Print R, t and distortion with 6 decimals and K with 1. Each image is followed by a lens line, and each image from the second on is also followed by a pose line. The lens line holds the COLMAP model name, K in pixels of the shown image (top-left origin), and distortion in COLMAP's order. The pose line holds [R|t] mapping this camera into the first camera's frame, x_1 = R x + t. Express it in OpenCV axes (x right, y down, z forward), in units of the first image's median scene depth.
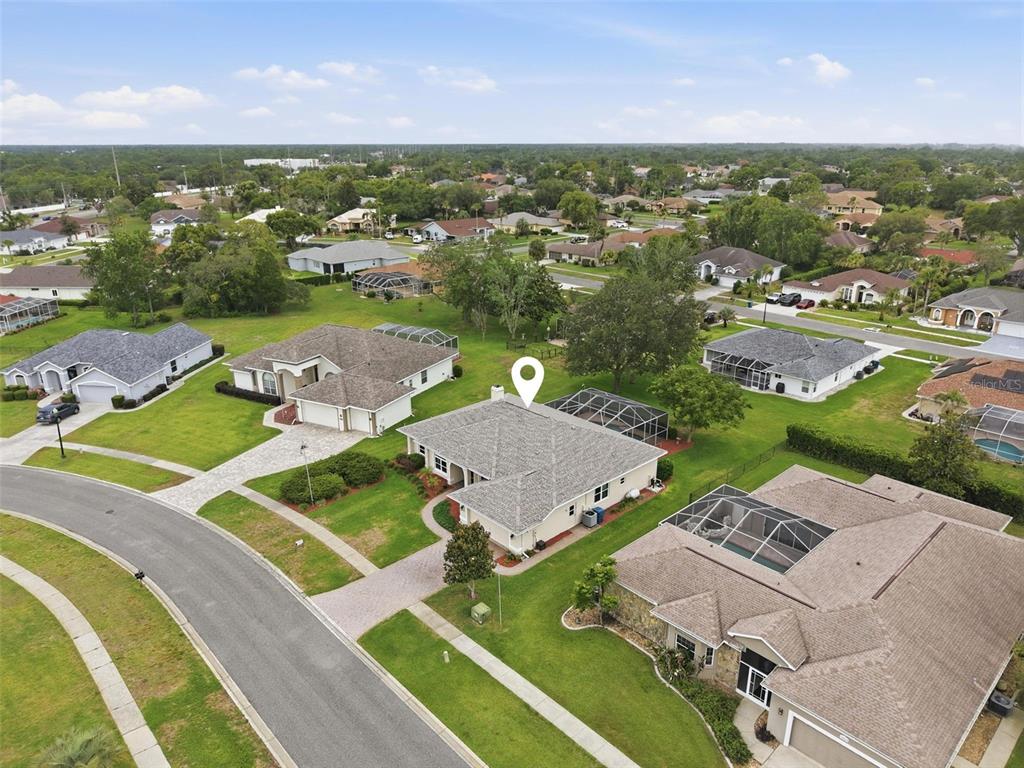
lens RADIAL K [[689.4, 0, 512.0], [0, 689.4, 384.0], [0, 0, 1]] dist [0.015023, -0.001260]
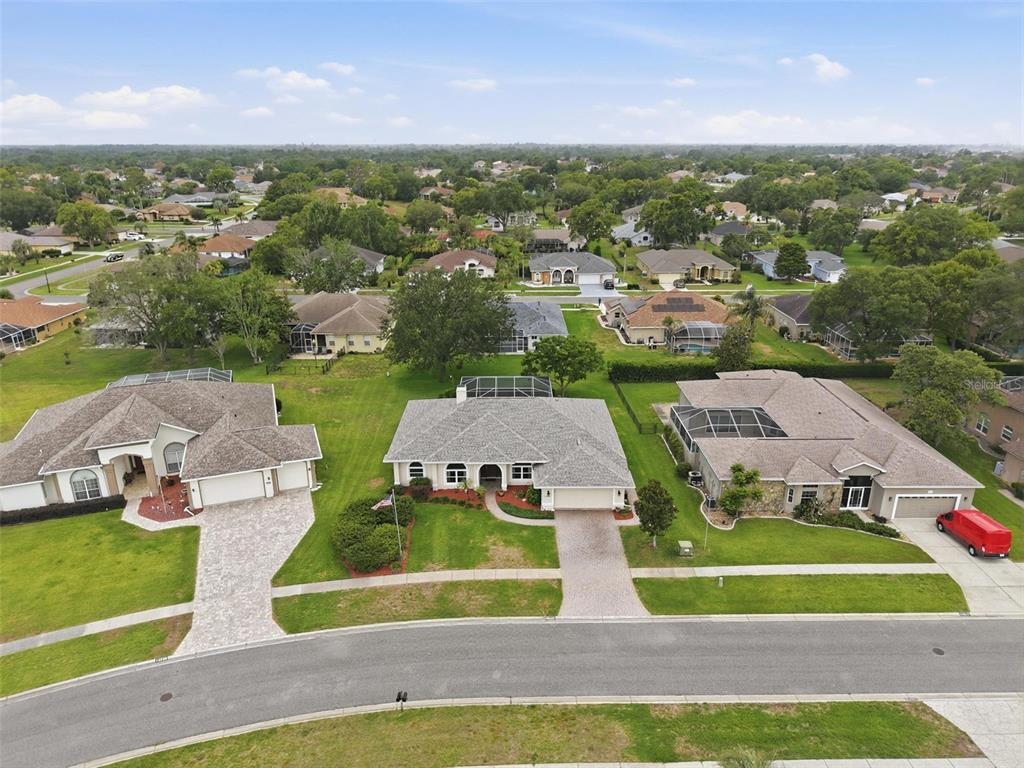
lens RADIAL K [[689.4, 0, 512.0], [0, 689.4, 384.0], [0, 0, 1]] dist [0.015023, -0.001260]
pose [[0.674627, -0.240334, 0.697938, -0.642866], [0.242466, 0.965198, 0.097996, -0.076902], [-0.697200, 0.103116, 0.709422, 0.231472]]
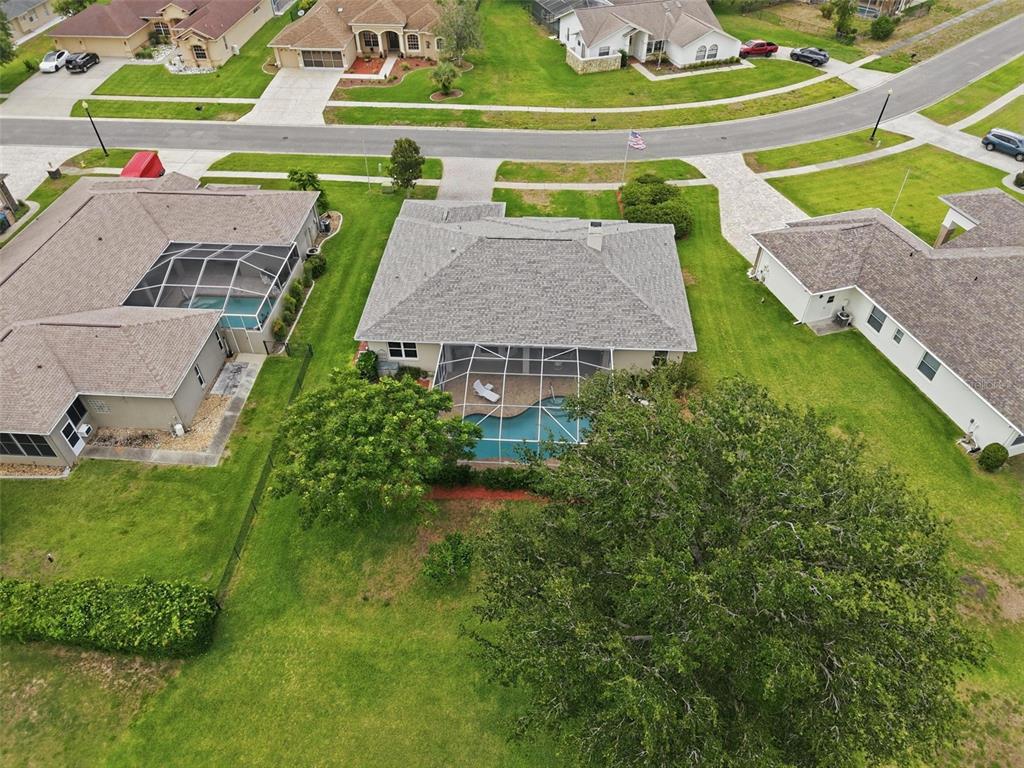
lens RADIAL K [[689.4, 0, 512.0], [0, 689.4, 384.0], [0, 0, 1]] dist [0.015023, -0.001260]
pose [[-0.721514, 0.475544, -0.503265, 0.437001], [-0.227343, 0.523839, 0.820919, -0.433616], [0.654013, 0.706718, -0.269845, 1.195477]]
